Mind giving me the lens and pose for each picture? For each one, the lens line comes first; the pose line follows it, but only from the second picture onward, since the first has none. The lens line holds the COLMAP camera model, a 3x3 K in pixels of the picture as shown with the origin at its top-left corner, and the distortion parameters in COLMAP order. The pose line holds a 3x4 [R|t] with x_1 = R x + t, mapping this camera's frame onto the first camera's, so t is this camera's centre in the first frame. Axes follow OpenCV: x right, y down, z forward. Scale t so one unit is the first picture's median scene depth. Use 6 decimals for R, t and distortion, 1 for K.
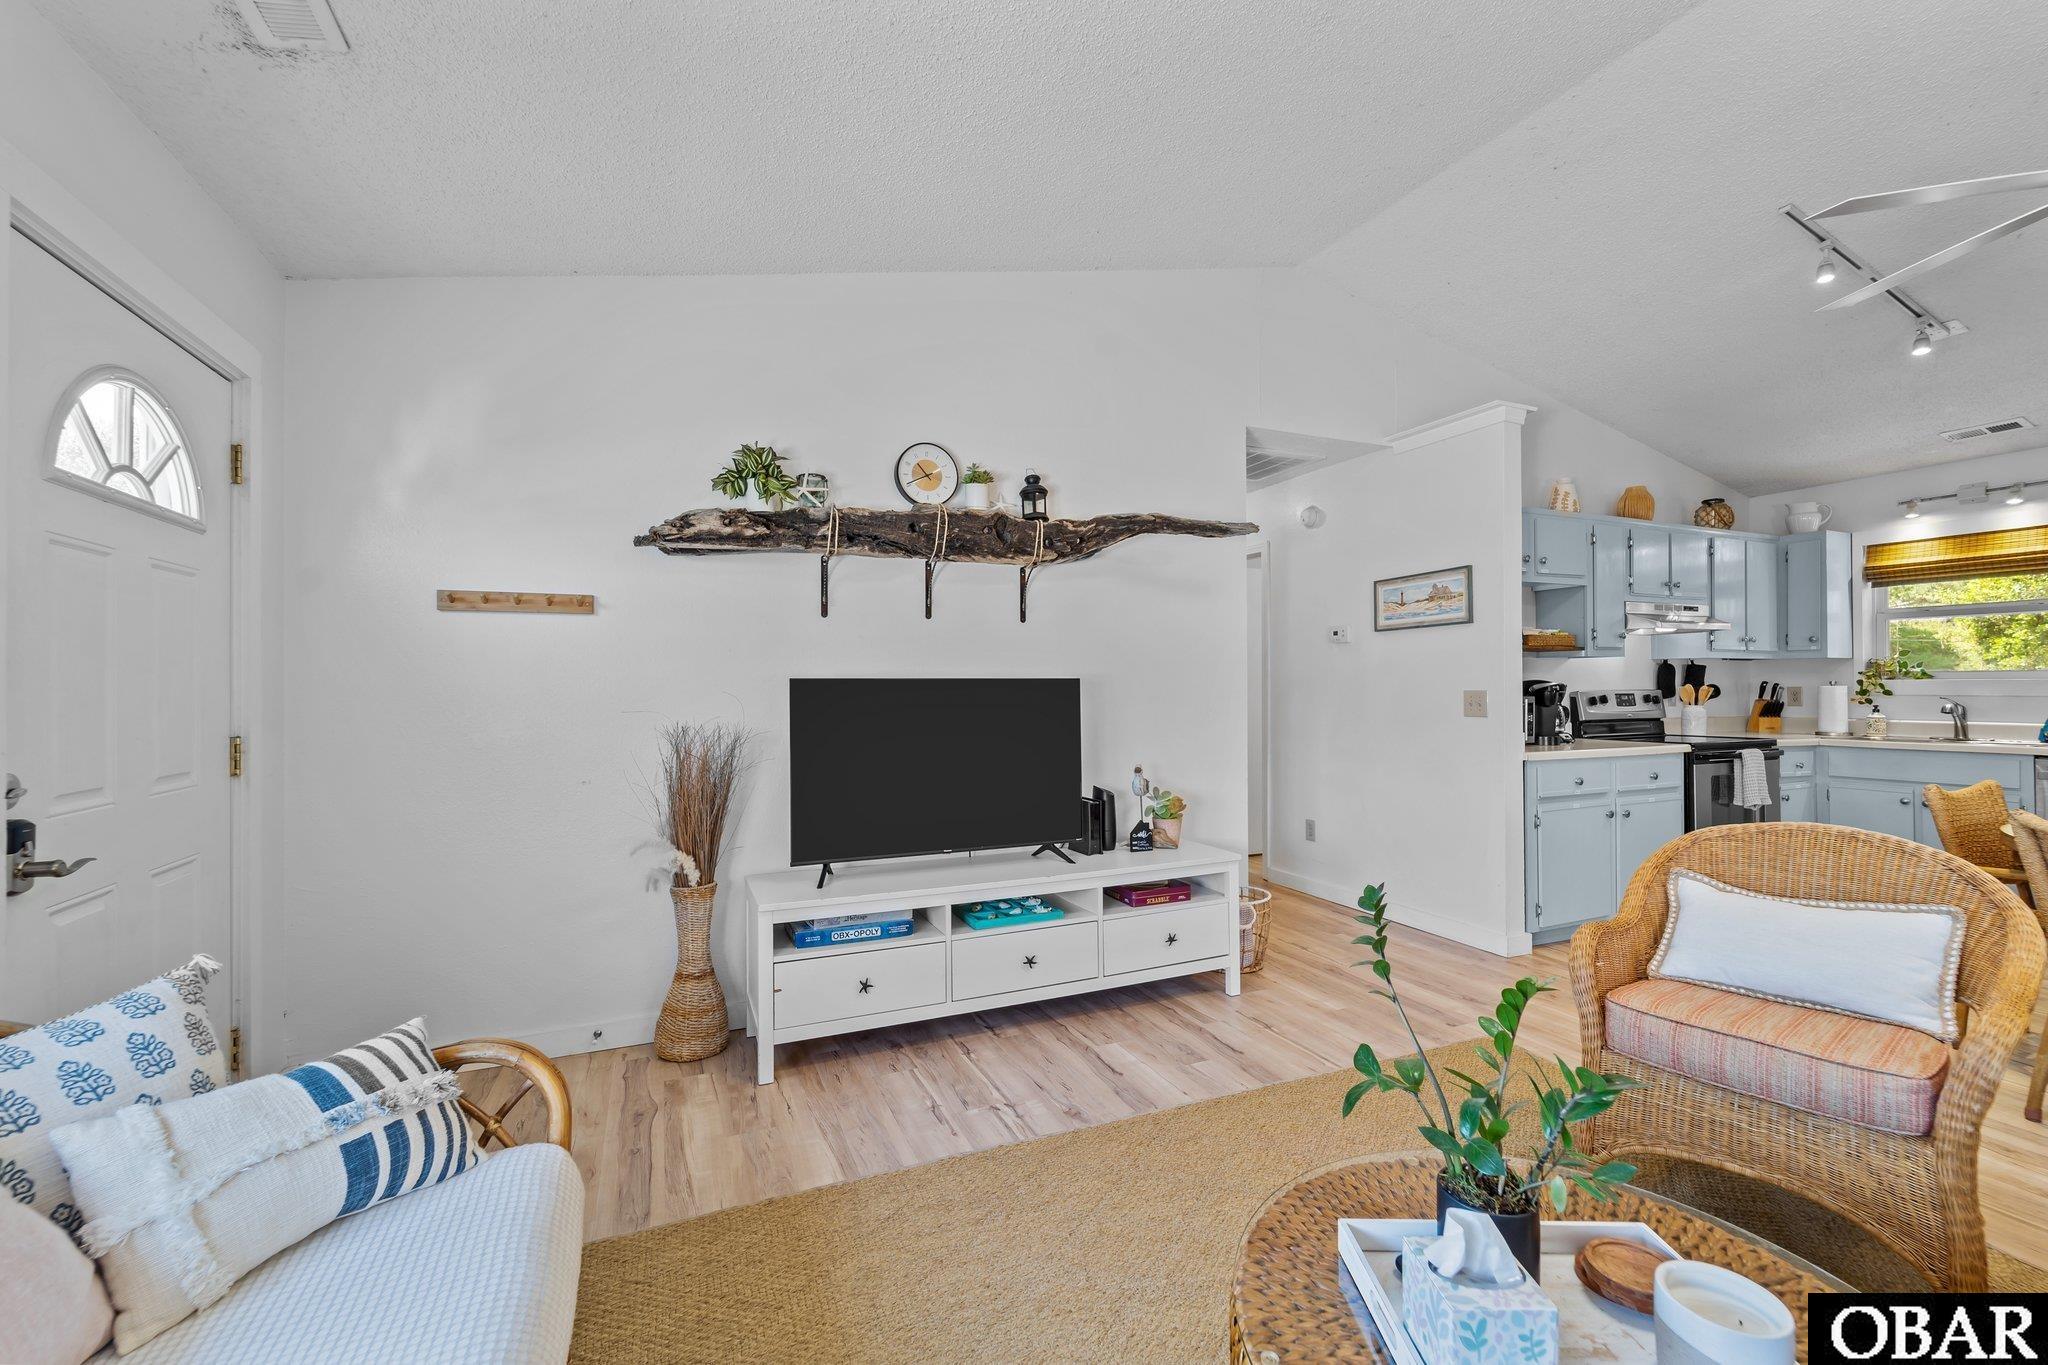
lens RADIAL K [[824.1, 0, 1032.6], [0, 824.1, 681.6], [0, 0, 1]] dist [0.004188, -0.003459]
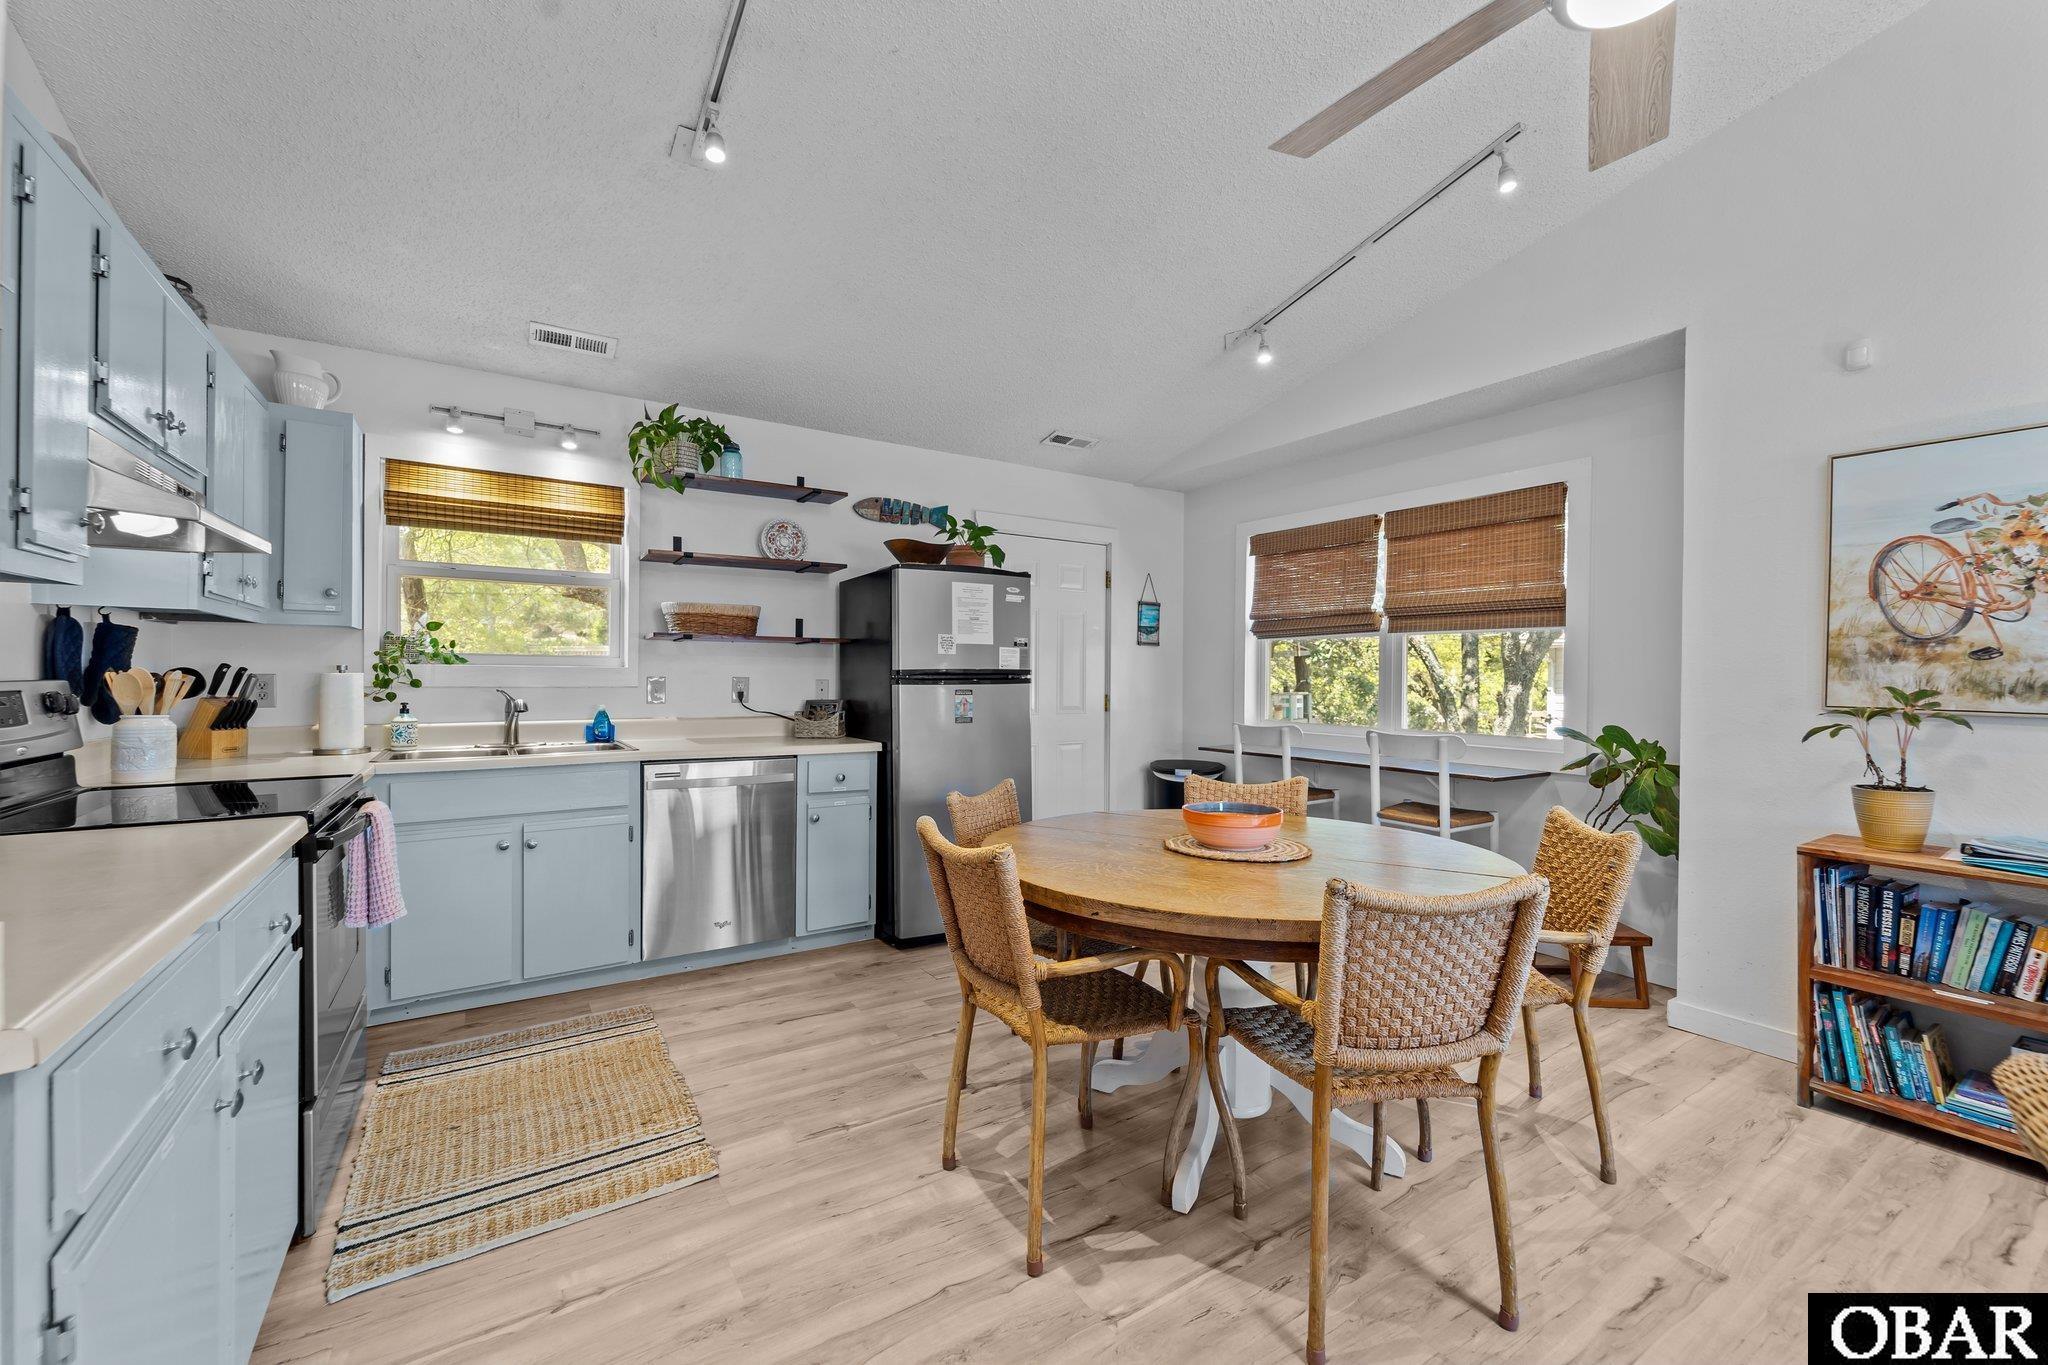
lens RADIAL K [[824.1, 0, 1022.5], [0, 824.1, 676.3], [0, 0, 1]] dist [0.004188, -0.003459]
pose [[-0.164464, 0.001598, 0.986382, 0.326887], [-0.013184, 0.999906, -0.003818, 0.003968], [-0.986295, -0.013632, -0.164427, 0.694949]]
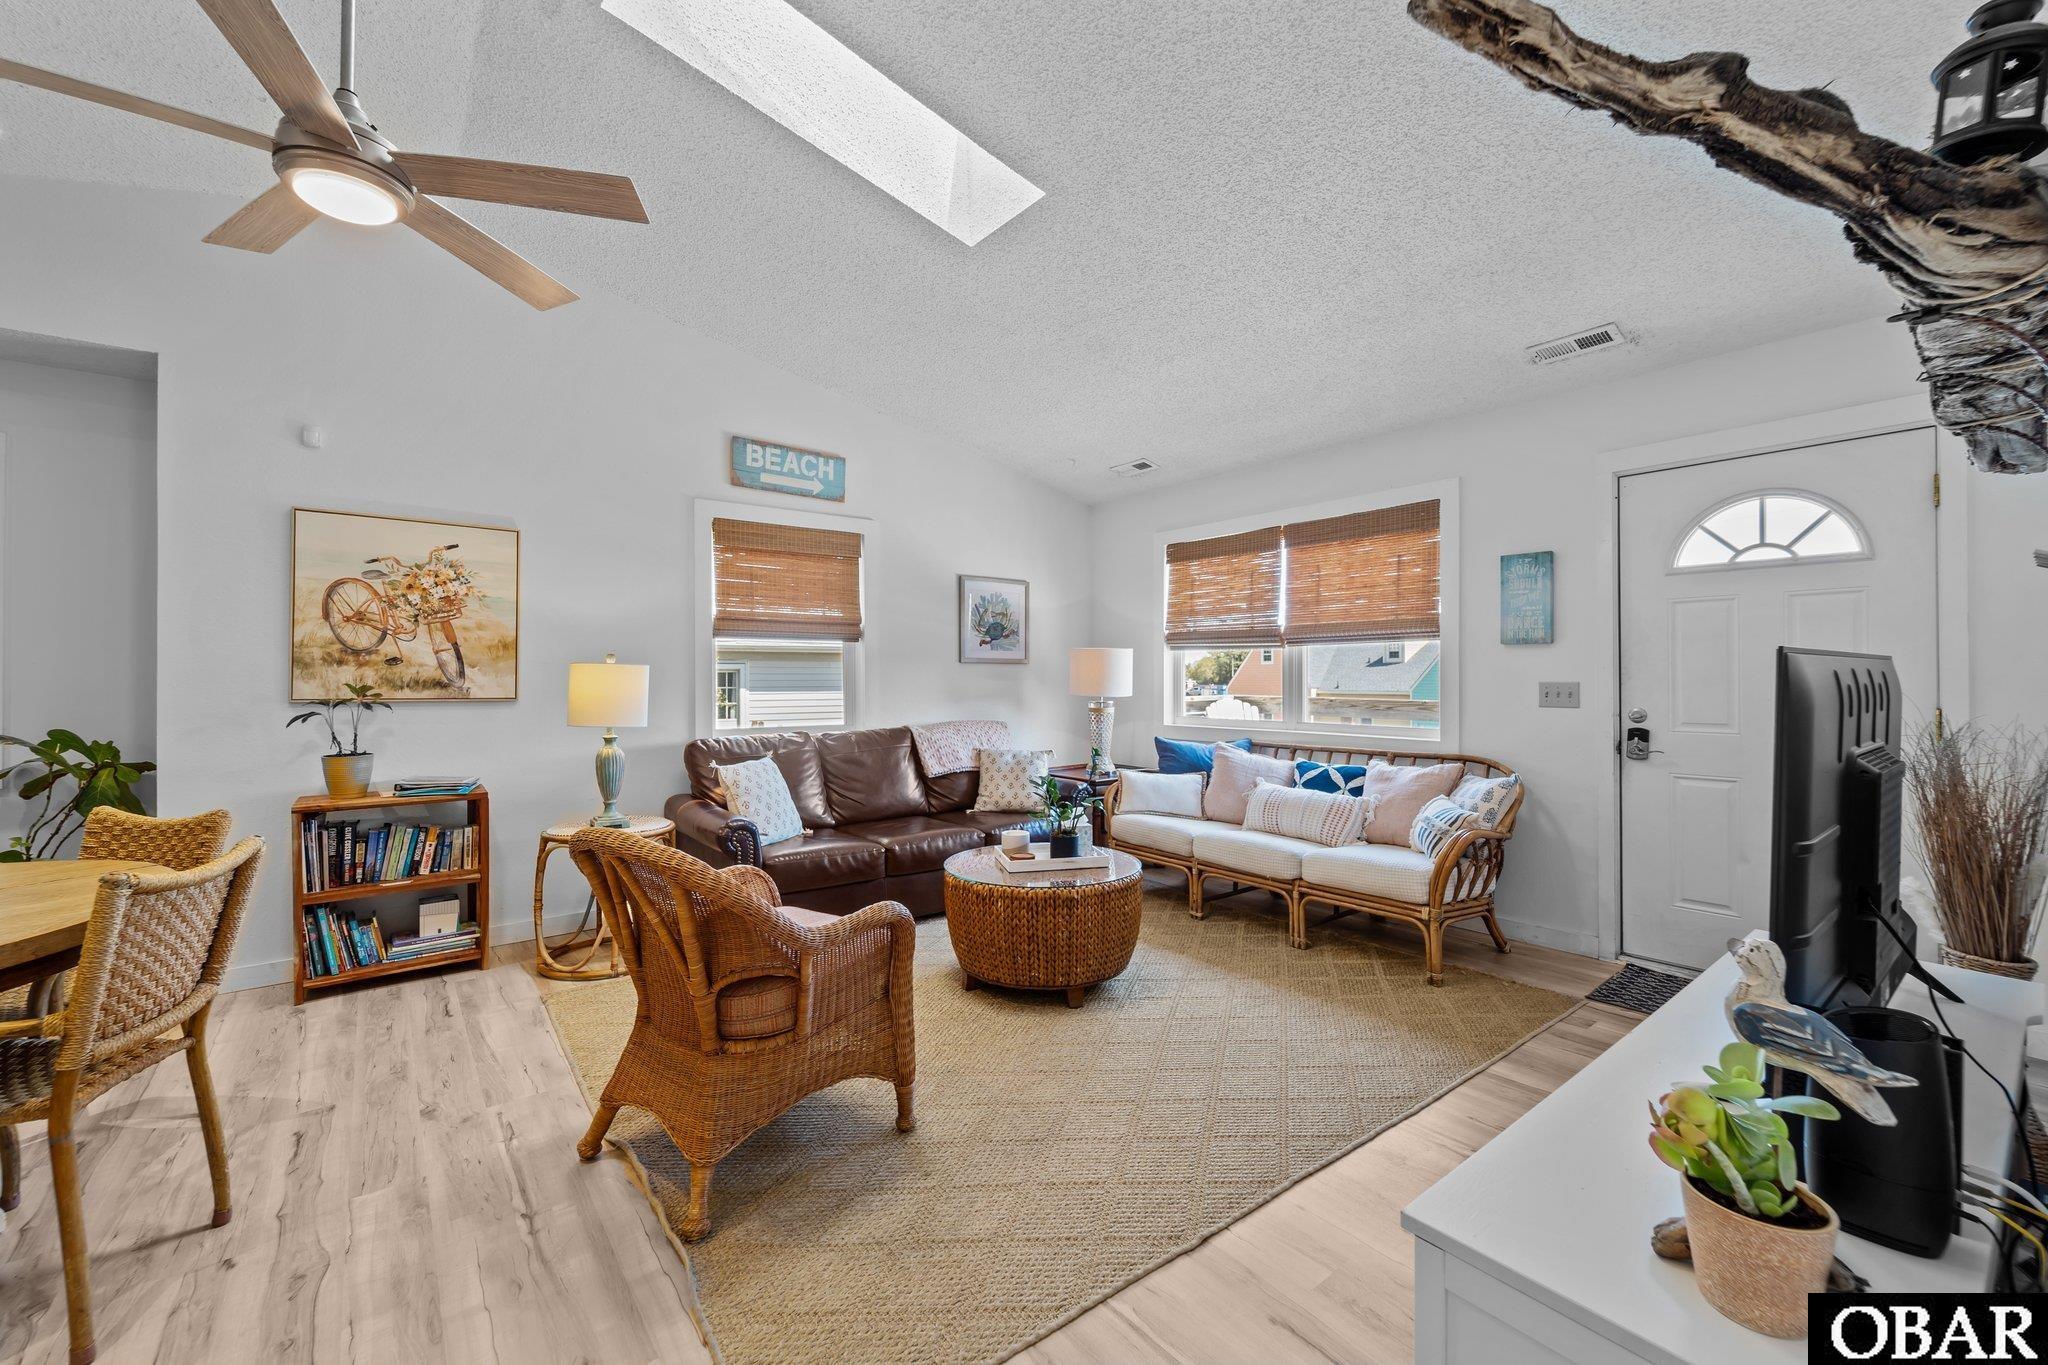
lens RADIAL K [[824.1, 0, 1024.3], [0, 824.1, 676.1], [0, 0, 1]] dist [0.004188, -0.003459]
pose [[-0.967492, 0.007520, -0.252791, 0.349568], [0.009741, 0.999924, -0.007534, 0.006120], [0.252715, -0.009752, -0.967492, 0.940907]]
